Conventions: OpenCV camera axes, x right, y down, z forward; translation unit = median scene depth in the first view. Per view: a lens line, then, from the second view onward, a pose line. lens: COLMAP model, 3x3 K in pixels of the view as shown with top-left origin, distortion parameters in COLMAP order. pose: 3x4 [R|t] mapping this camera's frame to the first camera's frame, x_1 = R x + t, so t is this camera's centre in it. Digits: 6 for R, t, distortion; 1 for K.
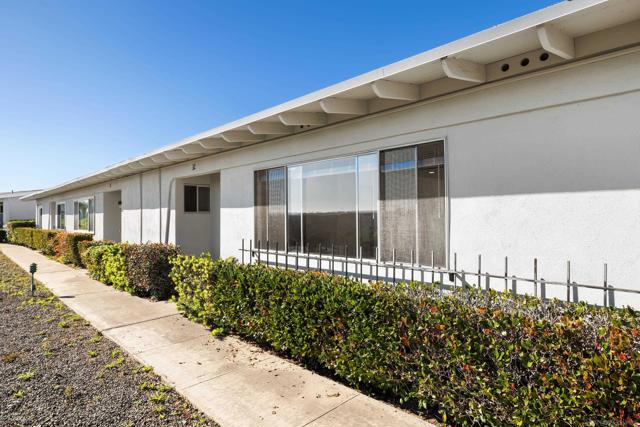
lens RADIAL K [[375.1, 0, 320.0], [0, 375.1, 213.5], [0, 0, 1]] dist [-0.000003, -0.000177]
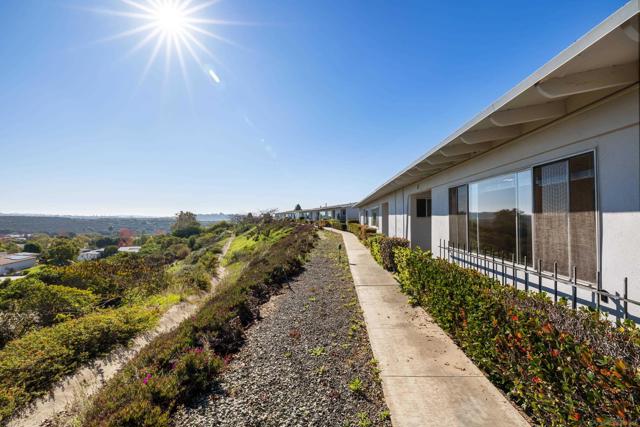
lens RADIAL K [[268.4, 0, 320.4], [0, 268.4, 216.2], [0, 0, 1]] dist [0.001801, -0.000110]
pose [[0.683274, 0.005604, -0.730140, 0.304673], [-0.001525, 0.999979, 0.006248, -0.029781], [0.730160, -0.003156, 0.683269, 0.026962]]
